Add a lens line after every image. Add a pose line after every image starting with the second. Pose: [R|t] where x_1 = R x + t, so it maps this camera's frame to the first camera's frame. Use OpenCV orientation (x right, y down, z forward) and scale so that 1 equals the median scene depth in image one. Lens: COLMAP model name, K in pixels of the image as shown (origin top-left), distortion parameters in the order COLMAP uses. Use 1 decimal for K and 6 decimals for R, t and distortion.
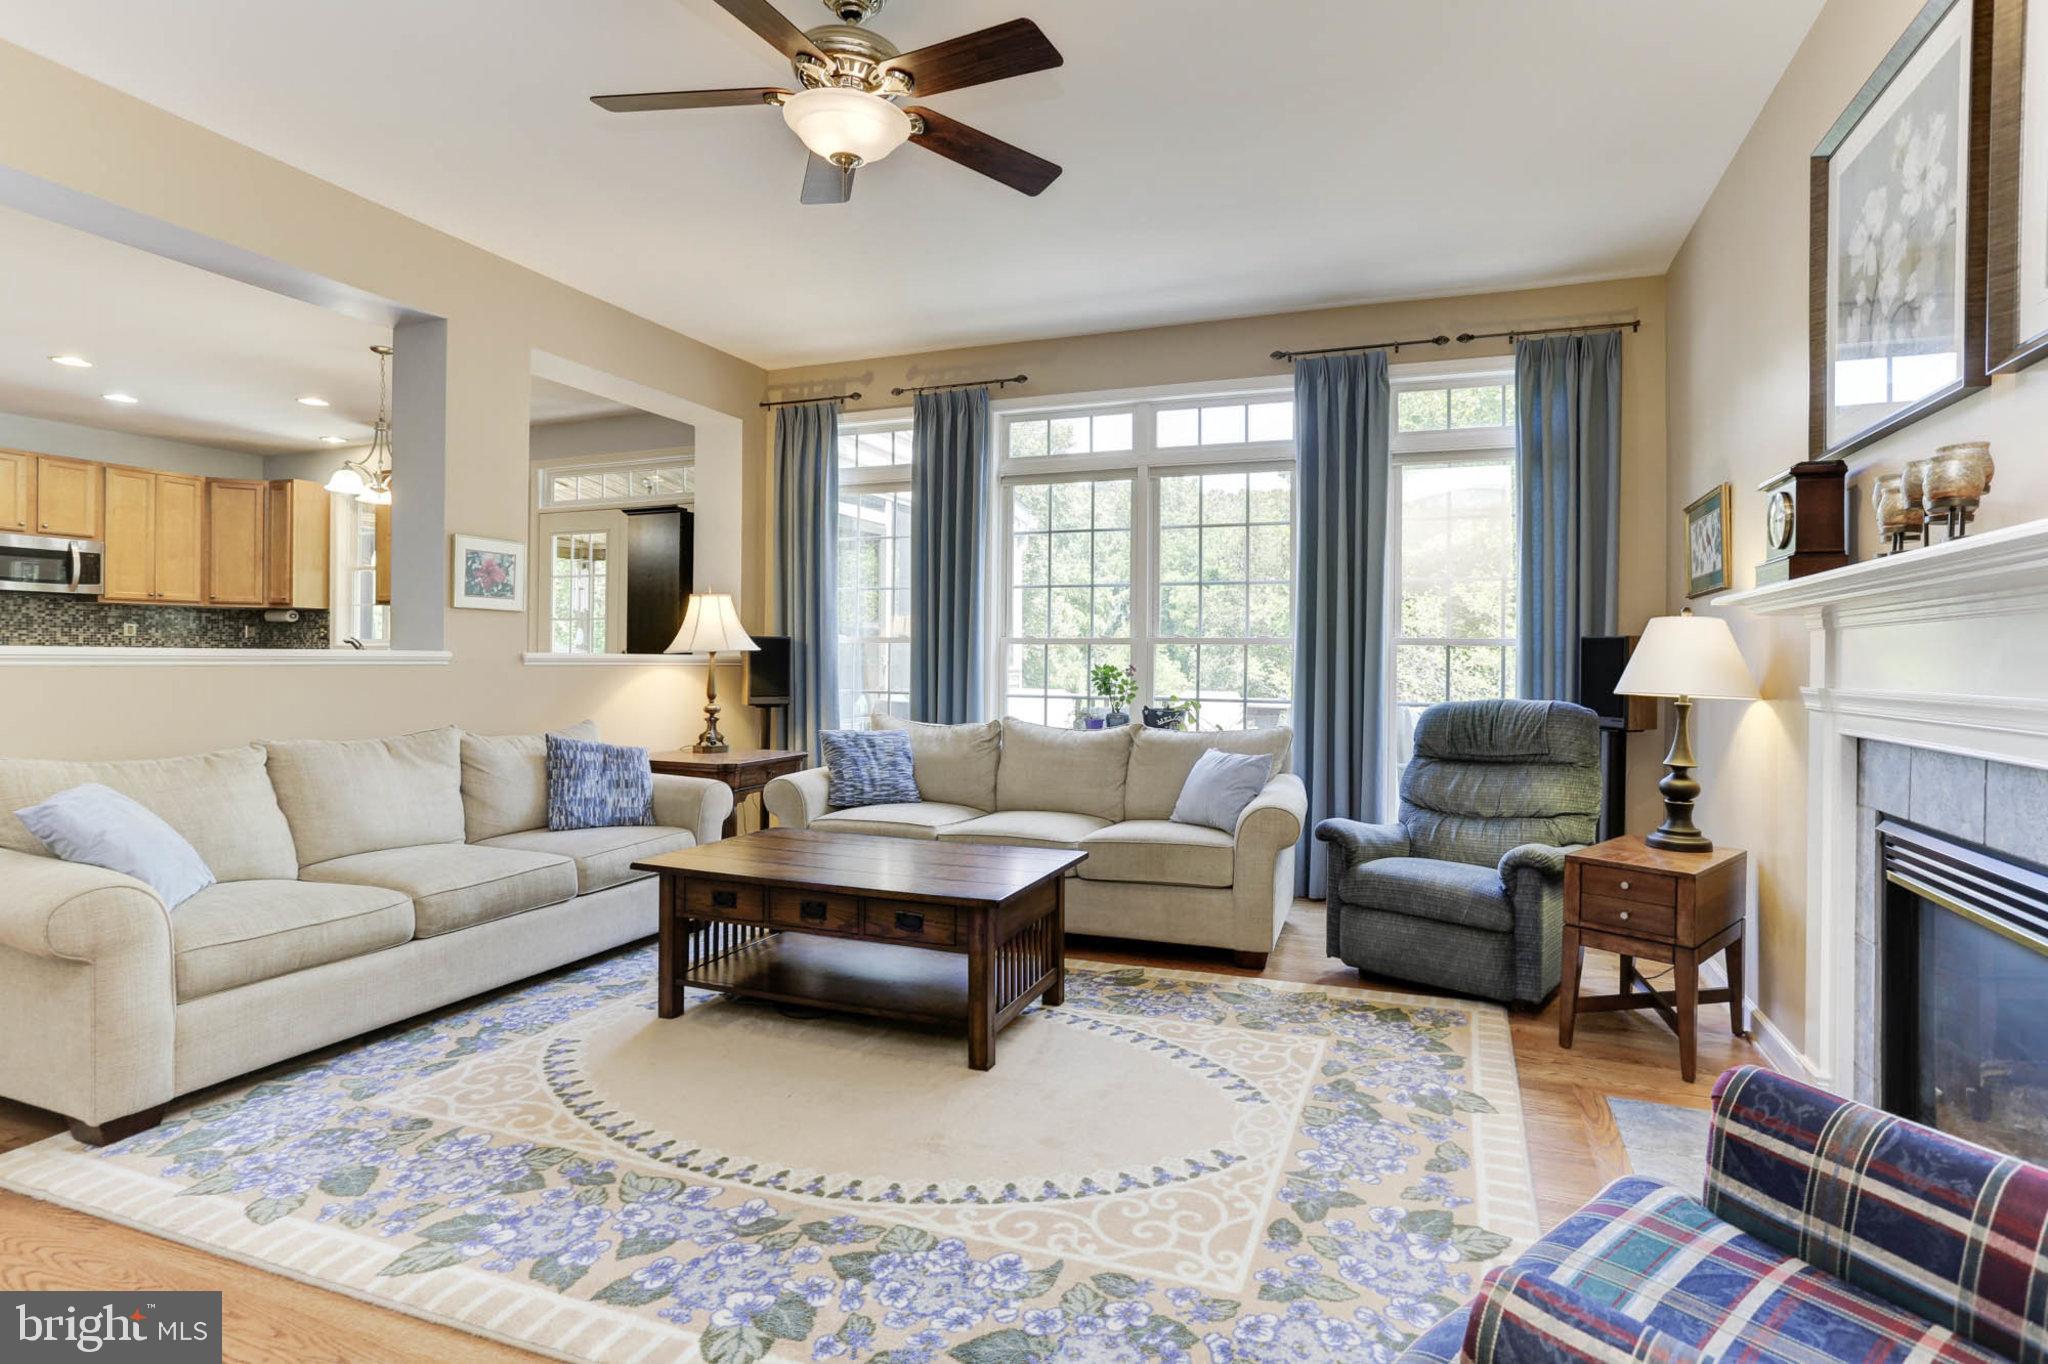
lens RADIAL K [[1004.0, 0, 1091.9], [0, 1004.0, 676.7], [0, 0, 1]] dist [-0.034326, 0.014122]
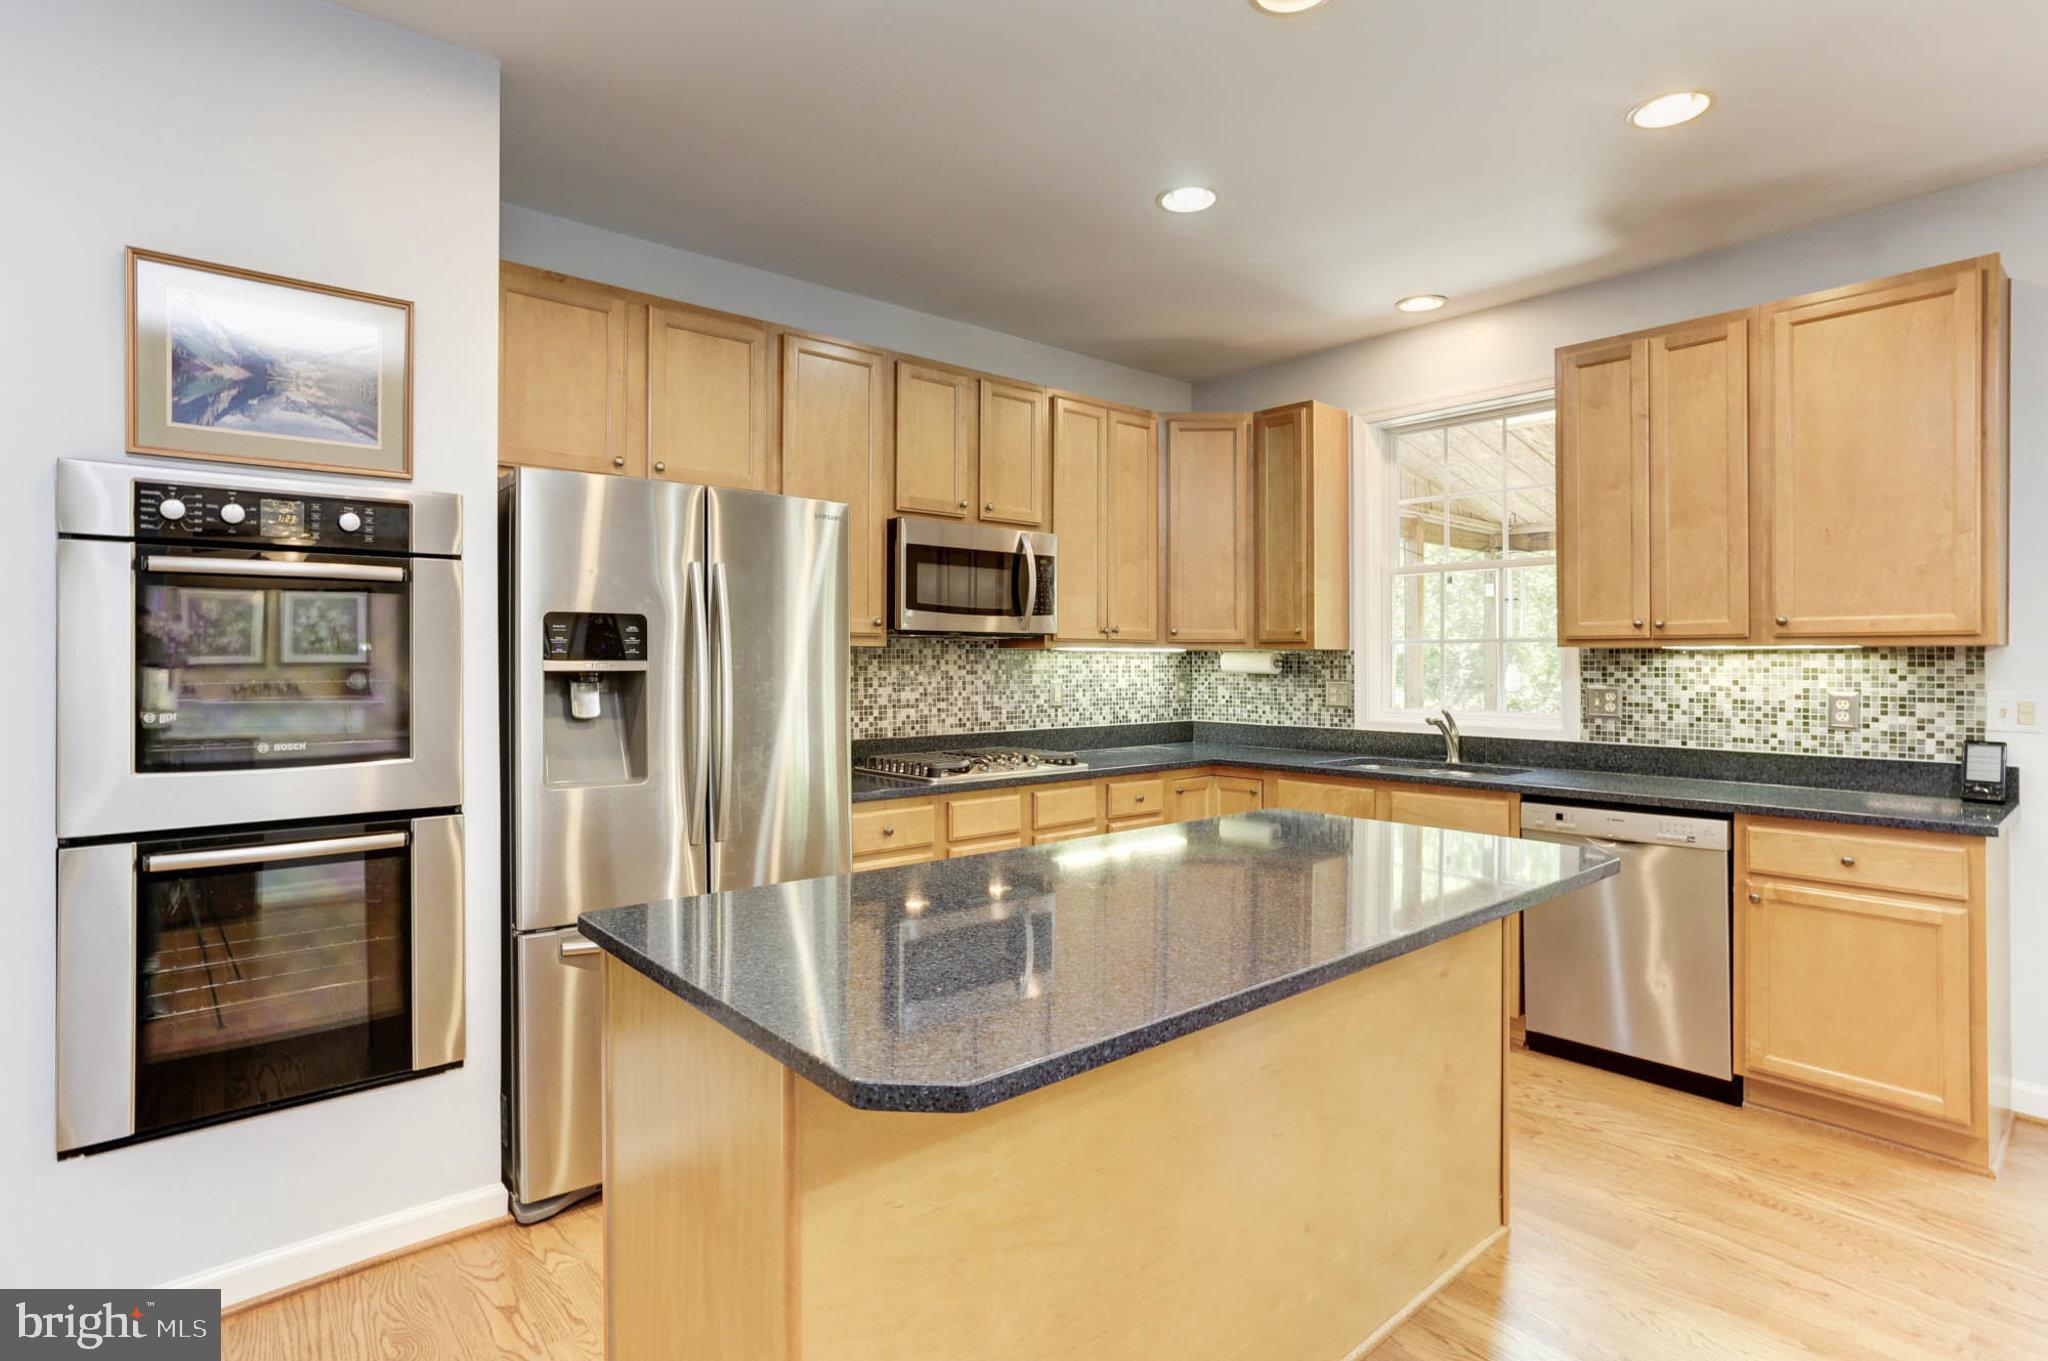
lens RADIAL K [[1044.6, 0, 1060.0], [0, 1044.6, 656.6], [0, 0, 1]] dist [-0.026206, 0.039134]
pose [[0.884128, -0.002774, -0.467236, -2.000660], [-0.006820, 0.999799, -0.018841, -0.164776], [0.467194, 0.019844, 0.883932, 1.356390]]
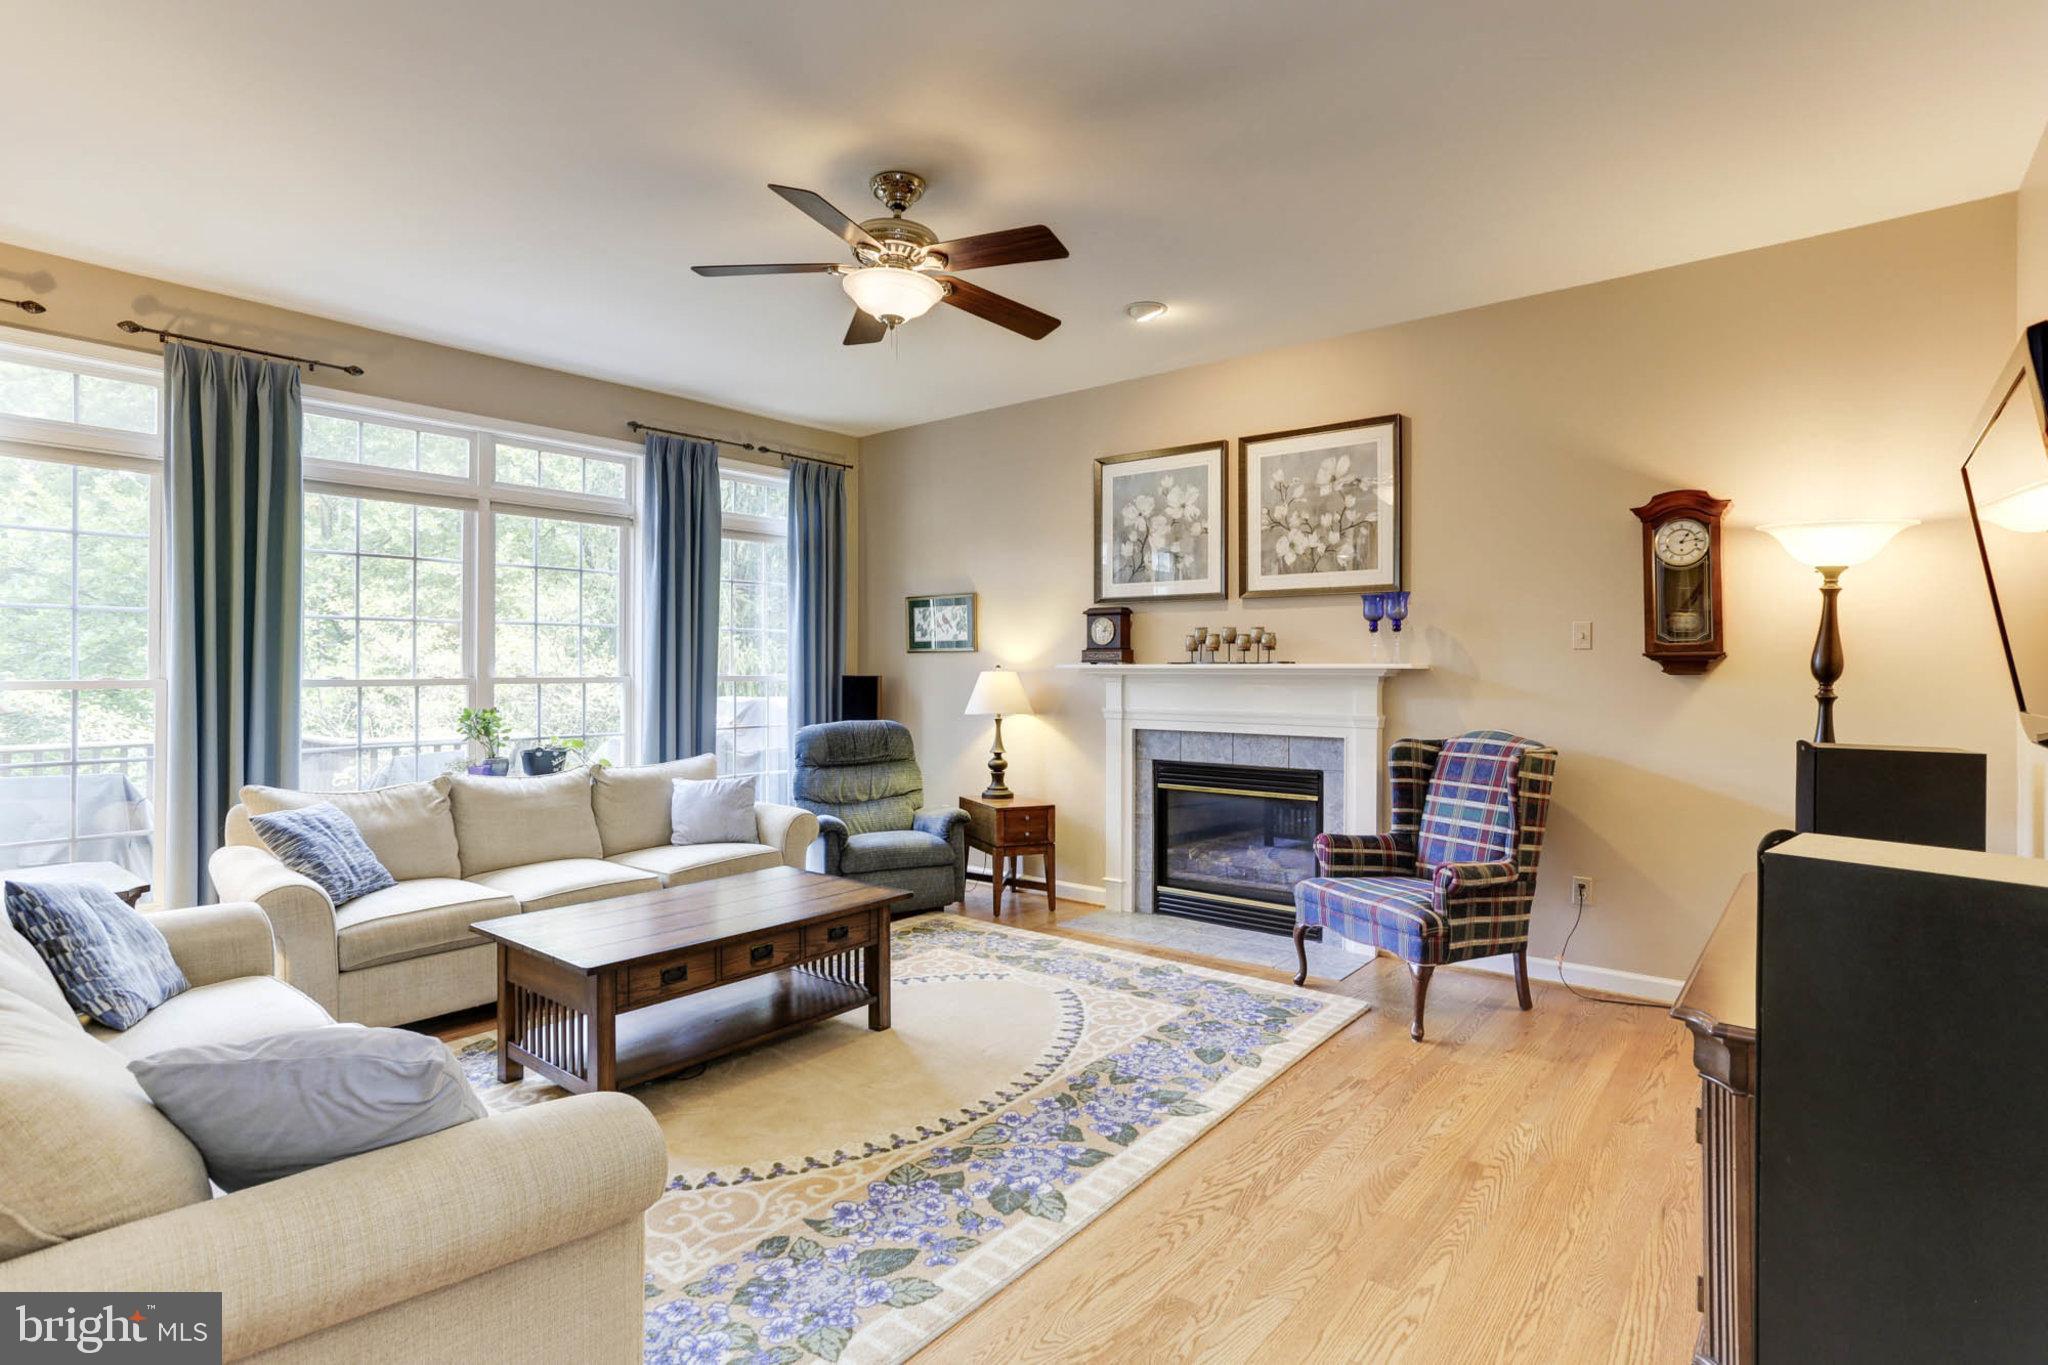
lens RADIAL K [[1023.3, 0, 994.0], [0, 1023.3, 666.5], [0, 0, 1]] dist [-0.051838, 0.035957]
pose [[0.341527, -0.006759, 0.939848, -1.358337], [0.019988, 0.999800, -0.000073, -0.077849], [-0.939659, 0.018811, 0.341594, 0.426053]]
